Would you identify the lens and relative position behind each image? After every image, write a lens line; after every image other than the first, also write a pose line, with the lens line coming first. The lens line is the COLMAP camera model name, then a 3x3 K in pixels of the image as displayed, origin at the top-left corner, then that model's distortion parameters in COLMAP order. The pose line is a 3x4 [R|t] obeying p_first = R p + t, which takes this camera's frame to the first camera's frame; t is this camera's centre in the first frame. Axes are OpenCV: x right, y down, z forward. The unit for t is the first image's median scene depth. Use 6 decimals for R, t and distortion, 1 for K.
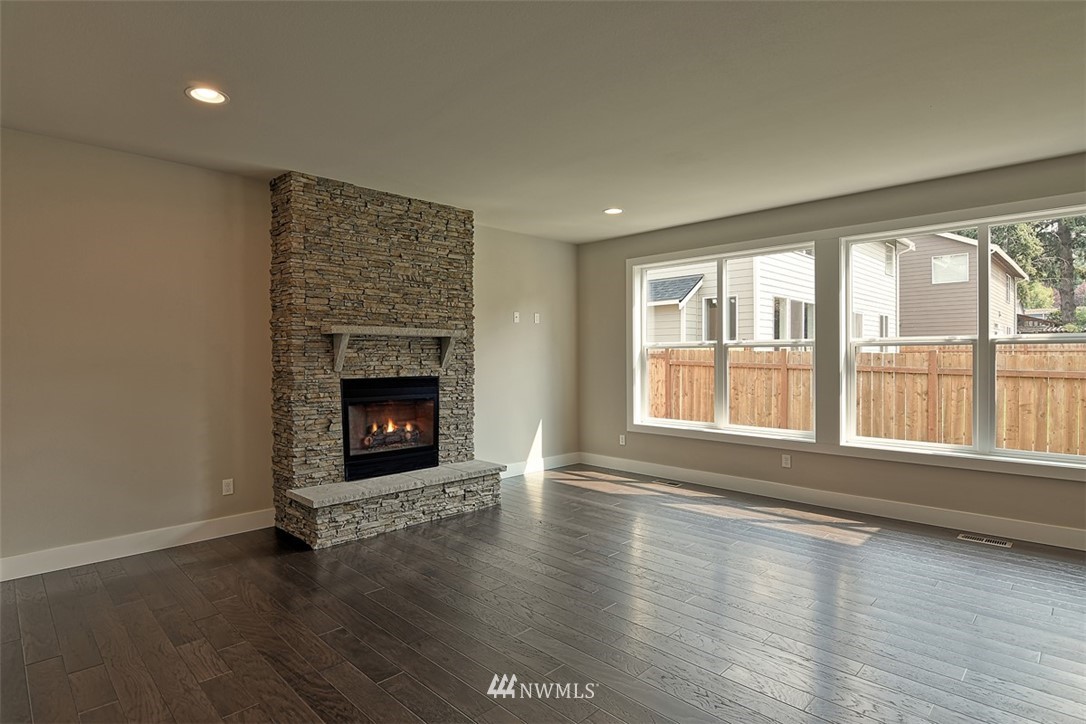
lens RADIAL K [[533.6, 0, 553.9], [0, 533.6, 357.1], [0, 0, 1]] dist [-0.017792, -0.001678]
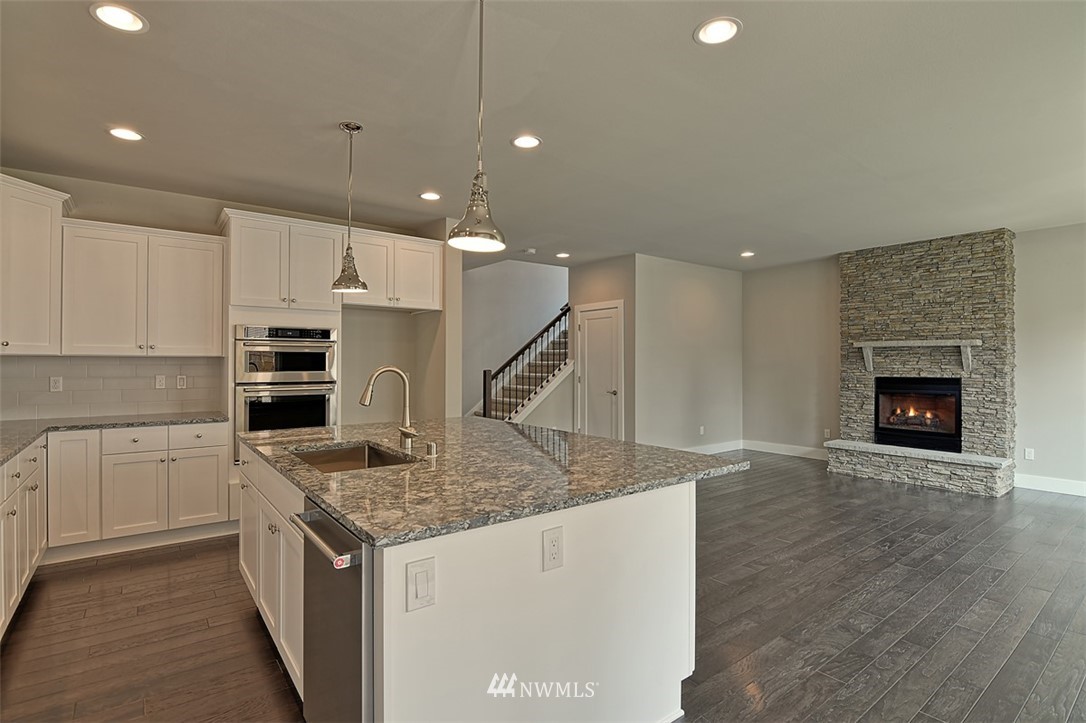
lens RADIAL K [[533.6, 0, 541.5], [0, 533.6, 367.6], [0, 0, 1]] dist [-0.017792, -0.001678]
pose [[-0.132782, 0.016035, -0.991016, 1.148708], [-0.002426, 0.999861, 0.016503, -0.005396], [0.991142, 0.004595, -0.132724, 0.231845]]
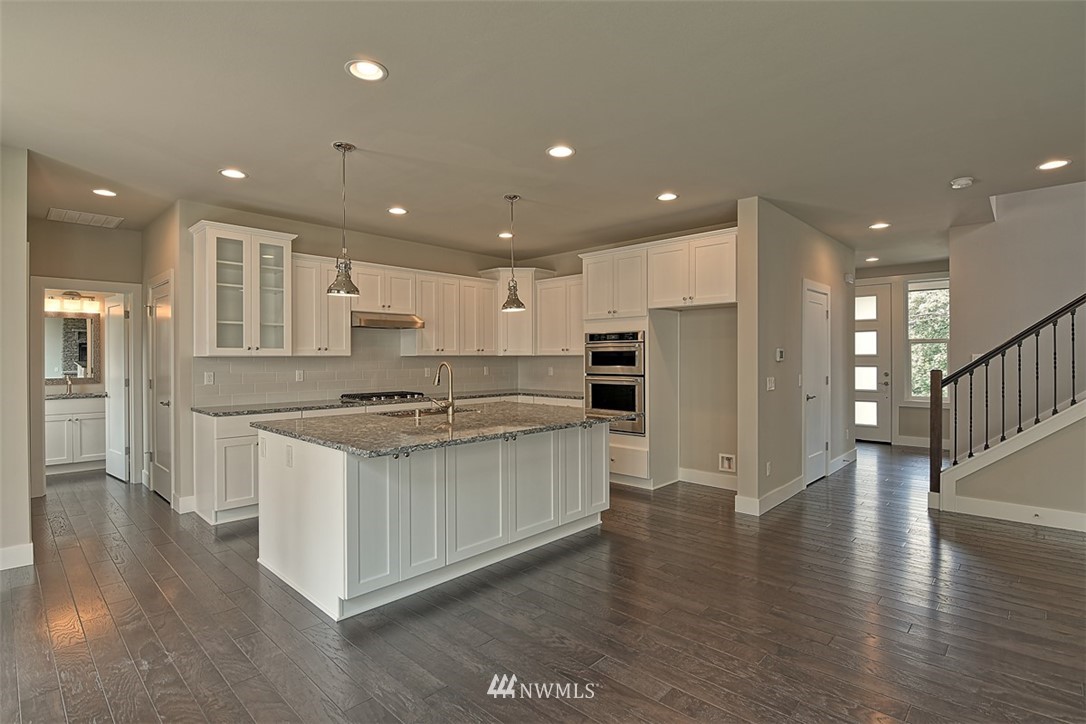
lens RADIAL K [[533.6, 0, 542.9], [0, 533.6, 361.9], [0, 0, 1]] dist [-0.017792, -0.001678]
pose [[-0.999843, 0.006736, -0.016379, 0.497134], [0.006625, 0.999955, 0.006821, -0.001323], [0.016424, 0.006711, -0.999843, 0.862575]]
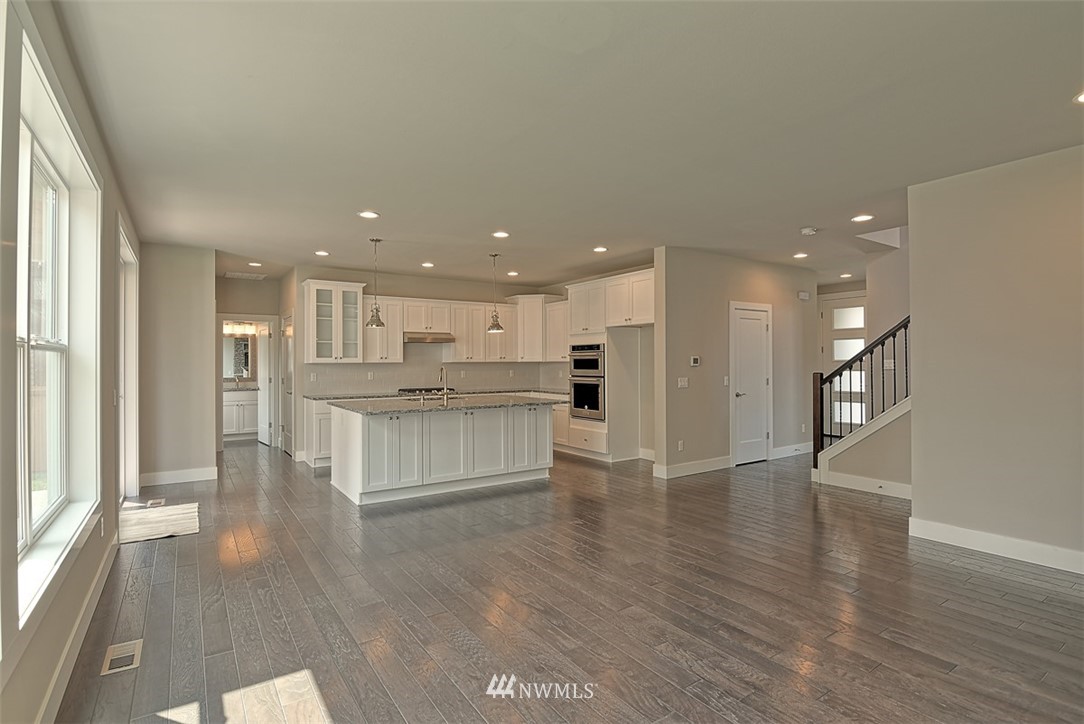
lens RADIAL K [[532.6, 0, 534.2], [0, 532.6, 362.8], [0, 0, 1]] dist [-0.017792, -0.001678]
pose [[-0.978381, 0.008802, 0.206624, 0.149460], [0.008499, 0.999961, -0.002352, -0.001051], [-0.206637, -0.000545, -0.978418, 1.254365]]
